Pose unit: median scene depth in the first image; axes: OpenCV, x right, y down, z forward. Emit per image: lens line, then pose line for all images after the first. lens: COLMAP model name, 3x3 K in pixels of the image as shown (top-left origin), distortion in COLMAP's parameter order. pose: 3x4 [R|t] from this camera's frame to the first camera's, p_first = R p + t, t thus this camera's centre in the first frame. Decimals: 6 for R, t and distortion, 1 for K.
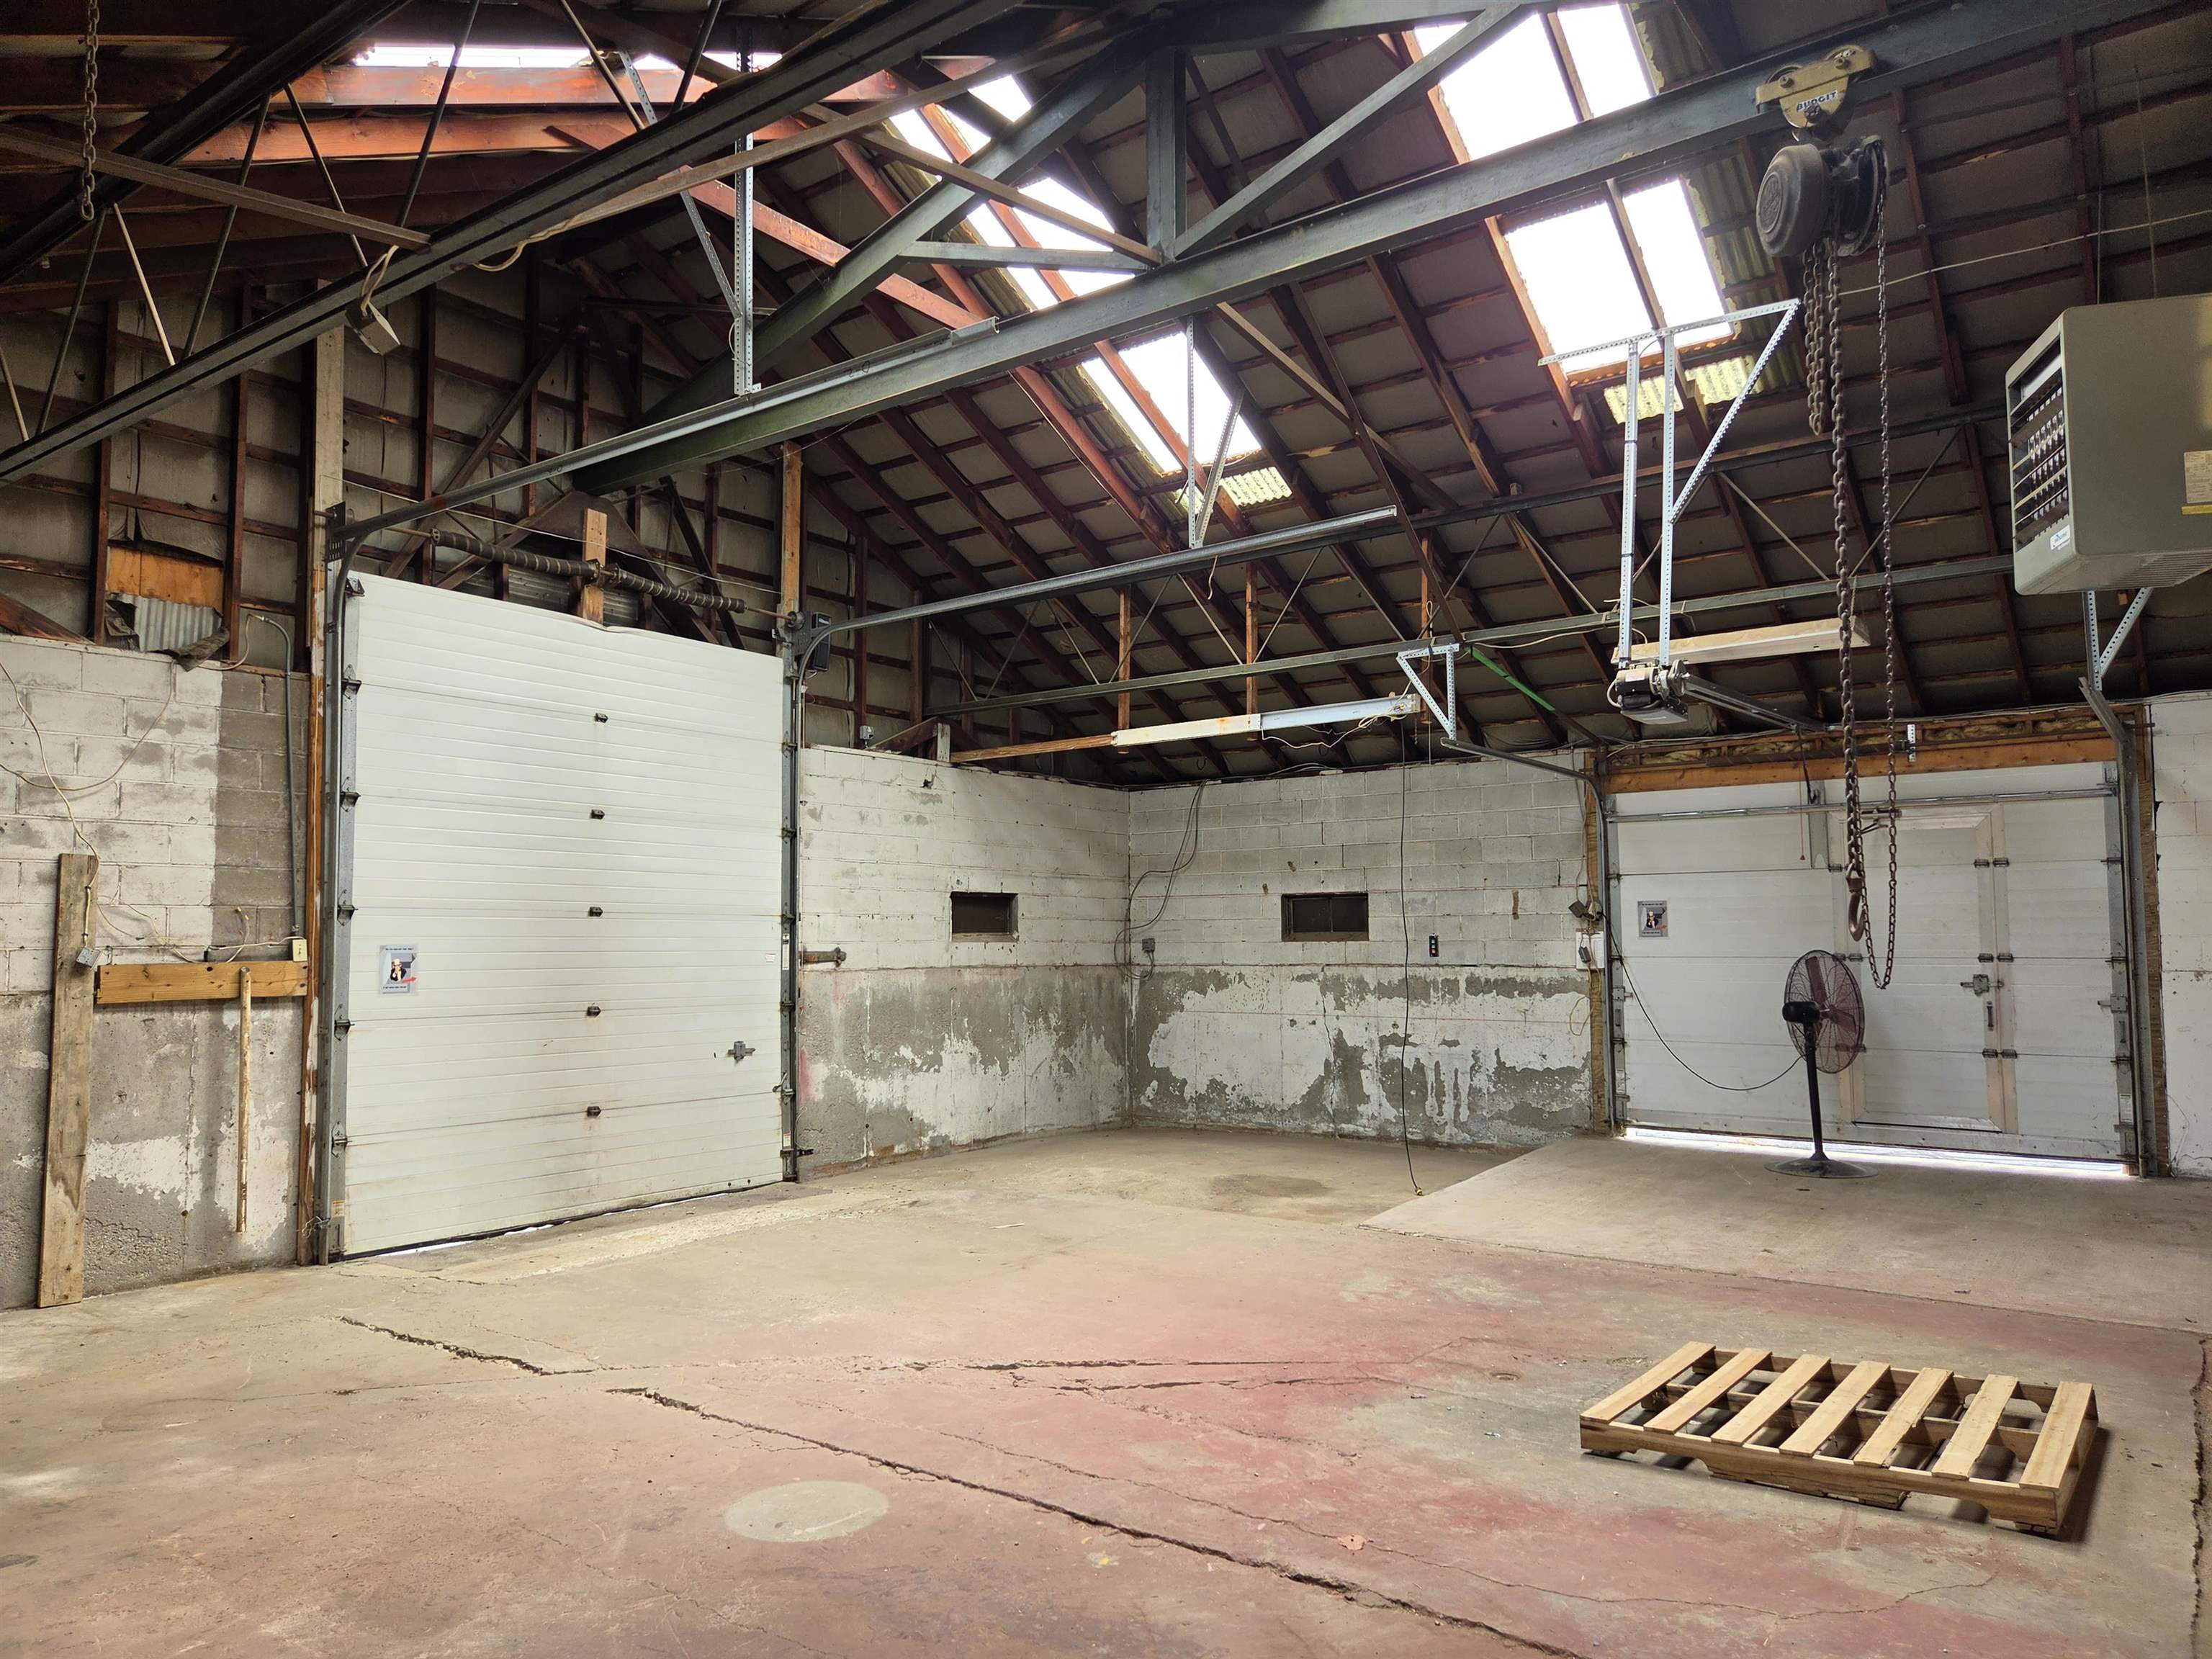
lens RADIAL K [[1455.9, 0, 1107.5], [0, 1455.9, 845.1], [0, 0, 1]] dist [0.061014, -0.028099]
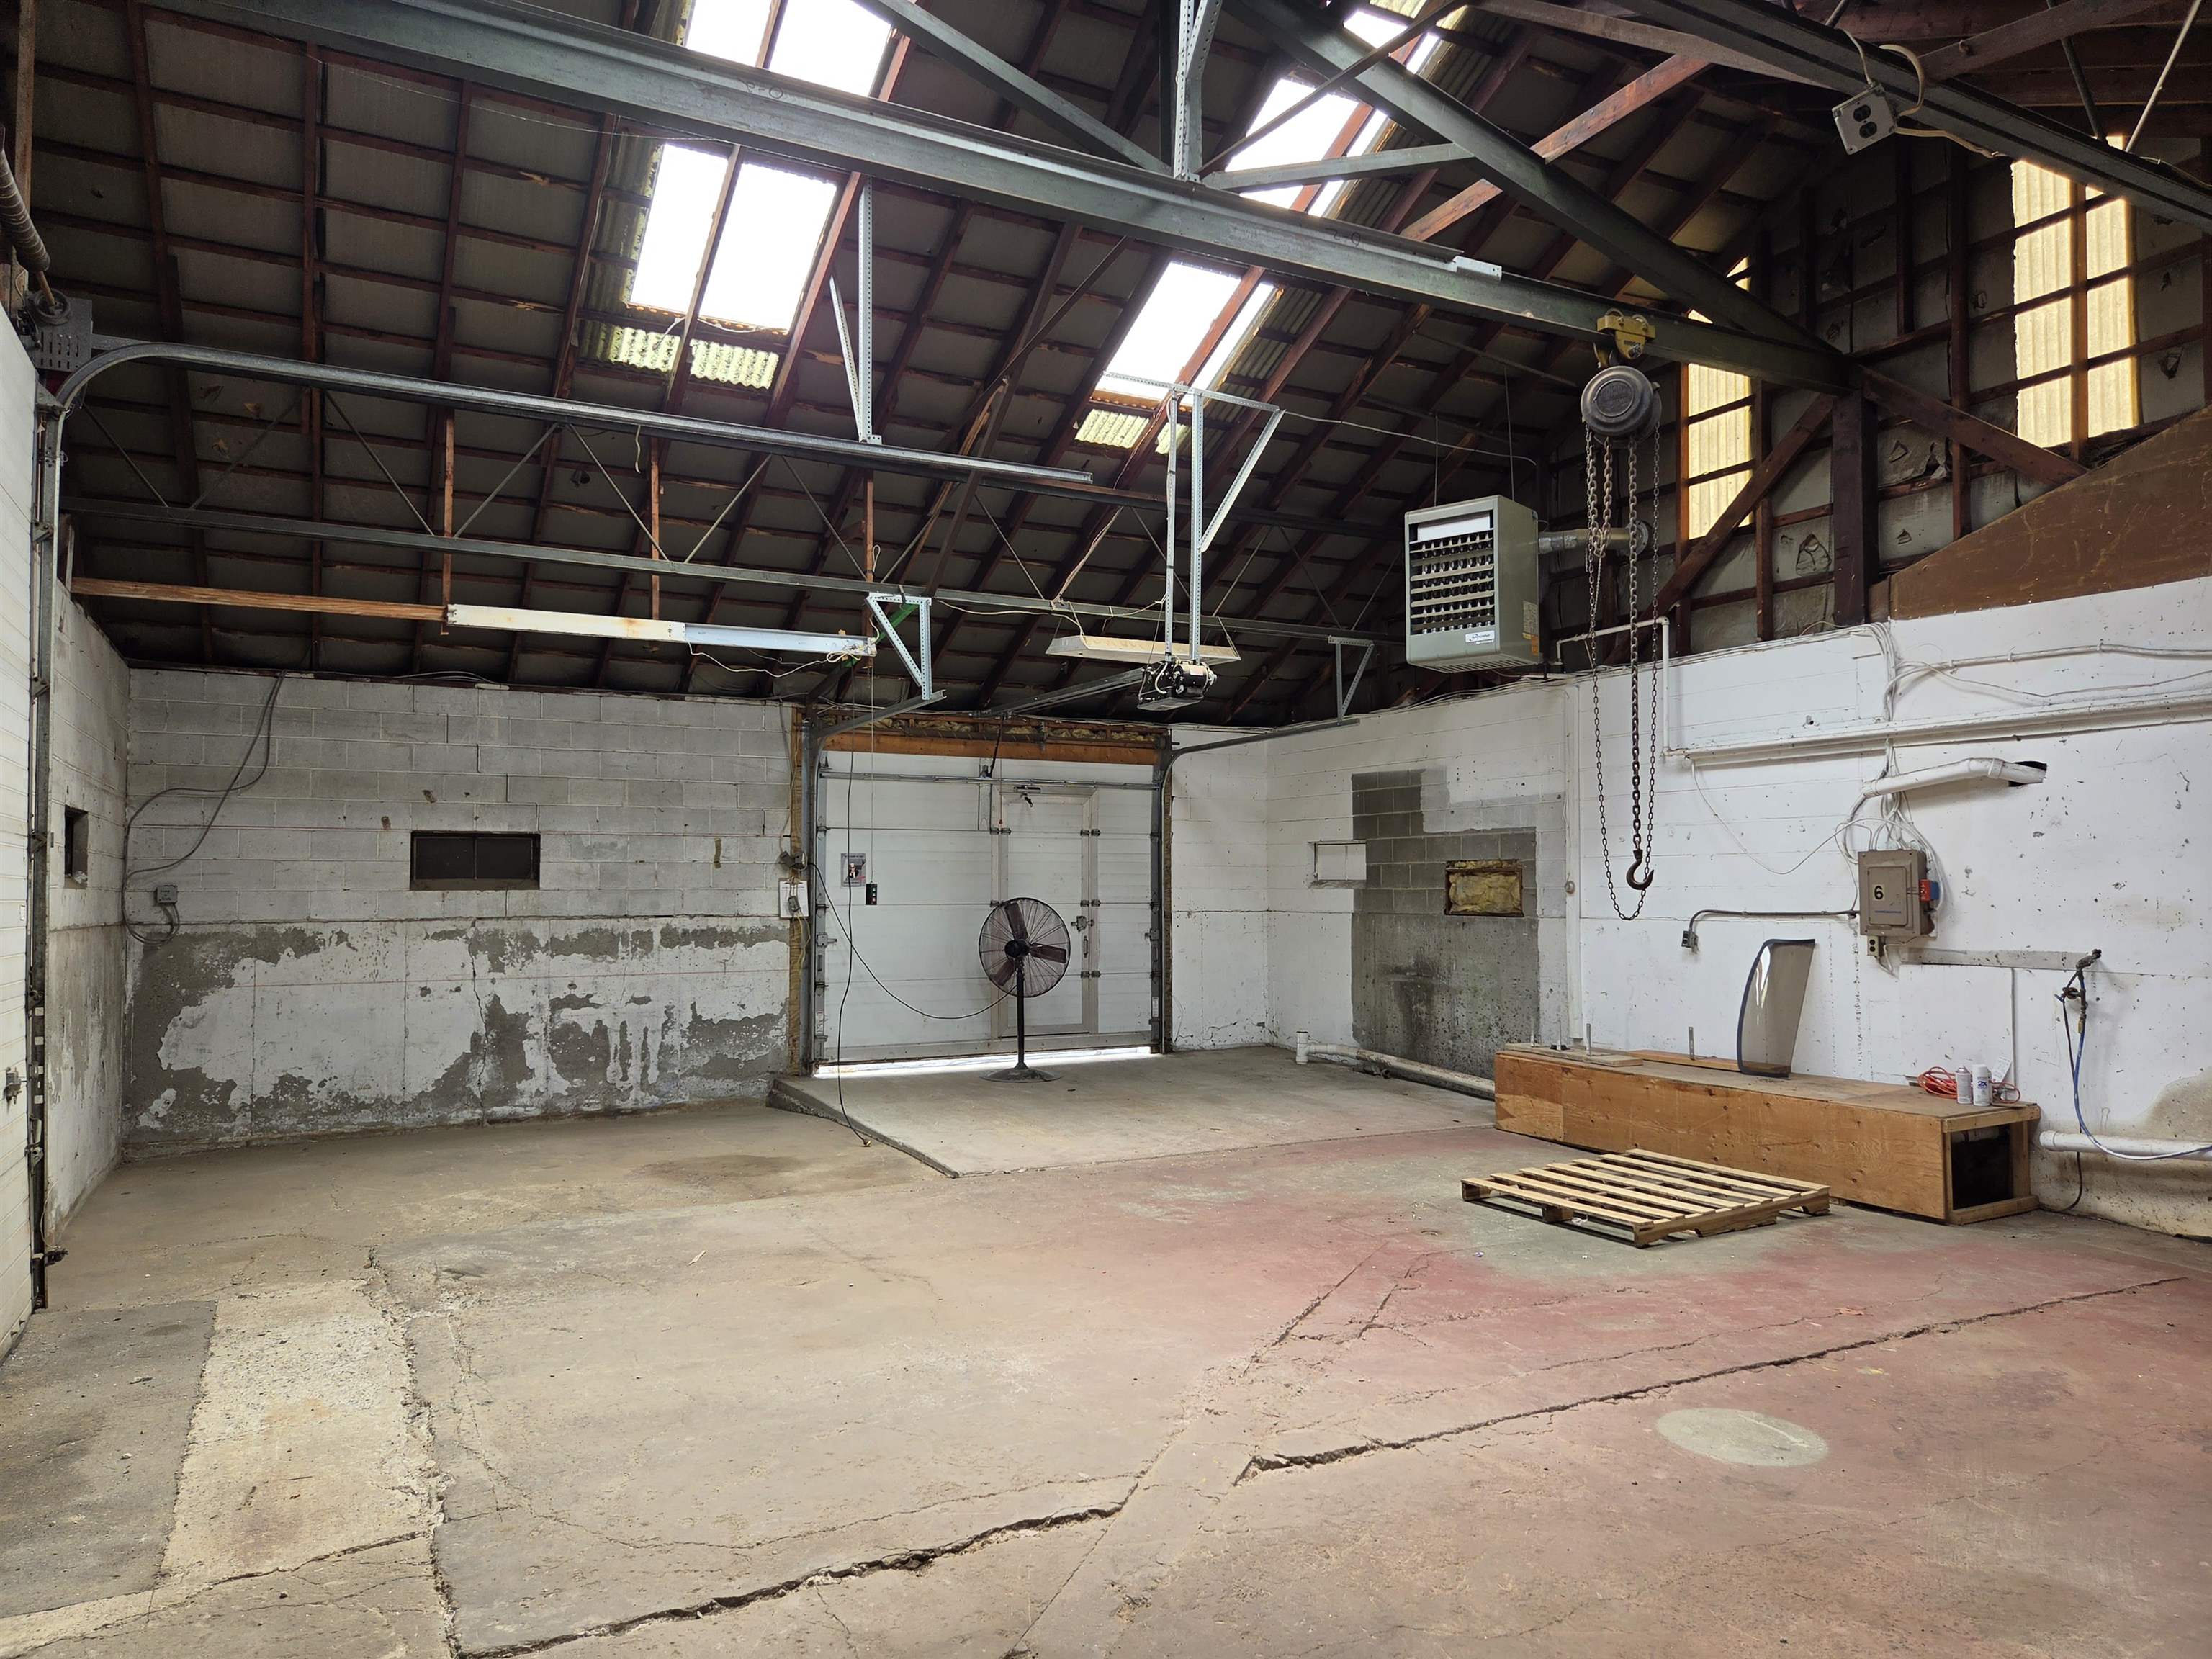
lens RADIAL K [[1455.9, 0, 1095.5], [0, 1455.9, 821.6], [0, 0, 1]] dist [0.061014, -0.028099]
pose [[0.444067, 0.047900, 0.894712, -0.508010], [-0.061807, 0.997829, -0.022745, 0.028073], [-0.893859, -0.045199, 0.446064, 0.361530]]
